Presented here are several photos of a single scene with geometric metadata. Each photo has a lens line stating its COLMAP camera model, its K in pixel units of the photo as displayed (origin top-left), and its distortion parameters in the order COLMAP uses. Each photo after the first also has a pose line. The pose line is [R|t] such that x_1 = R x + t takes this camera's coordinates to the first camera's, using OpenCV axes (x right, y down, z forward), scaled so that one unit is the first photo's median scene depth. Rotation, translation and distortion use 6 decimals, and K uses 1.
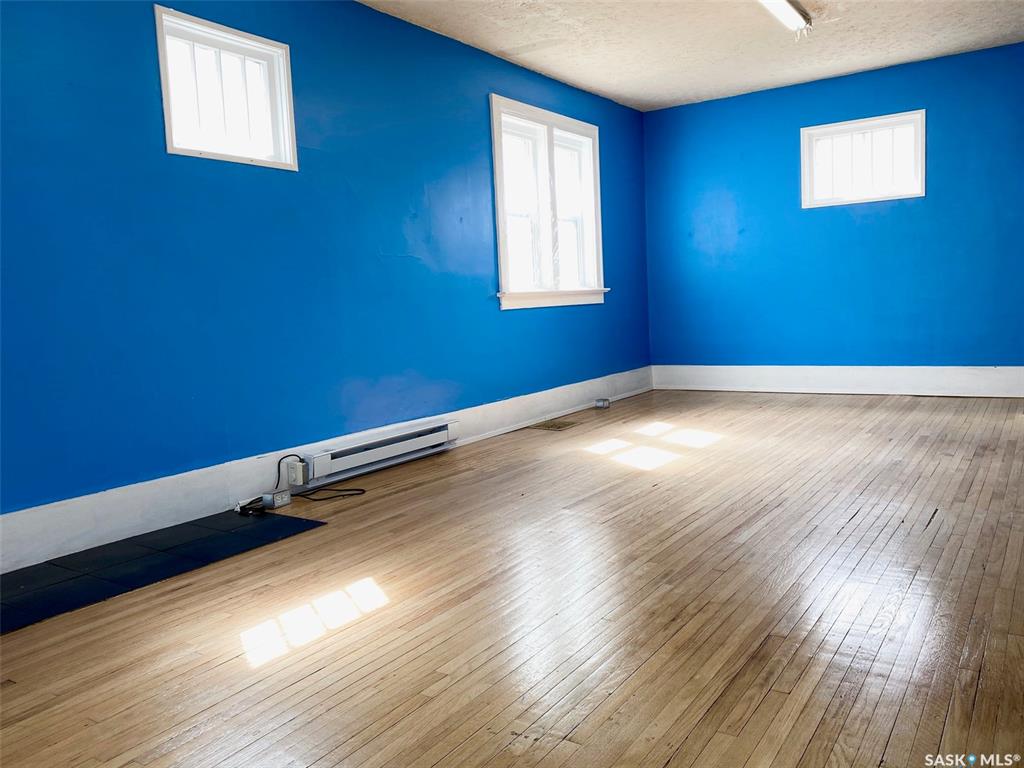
lens RADIAL K [[795.9, 0, 513.5], [0, 795.9, 390.6], [0, 0, 1]] dist [0.032677, -0.012337]
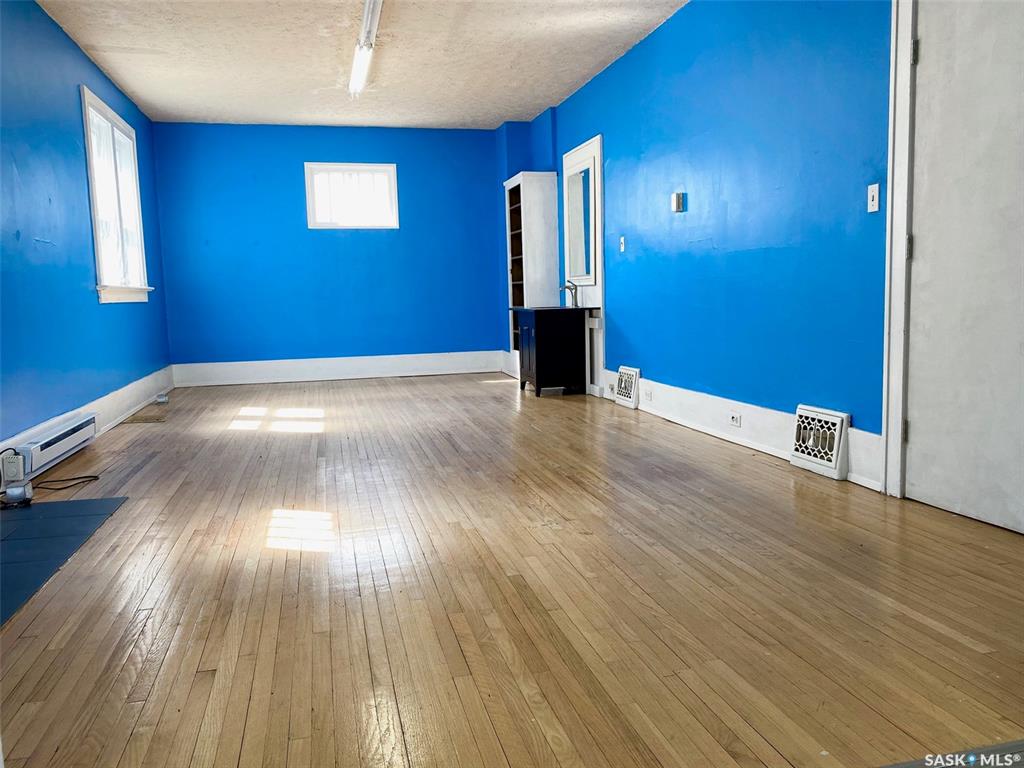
lens RADIAL K [[795.9, 0, 514.8], [0, 795.9, 381.5], [0, 0, 1]] dist [0.032677, -0.012337]
pose [[0.677037, -0.051512, 0.734144, -0.361987], [0.076332, 0.997082, -0.000433, 0.031411], [-0.731980, 0.056332, 0.678994, -0.040981]]
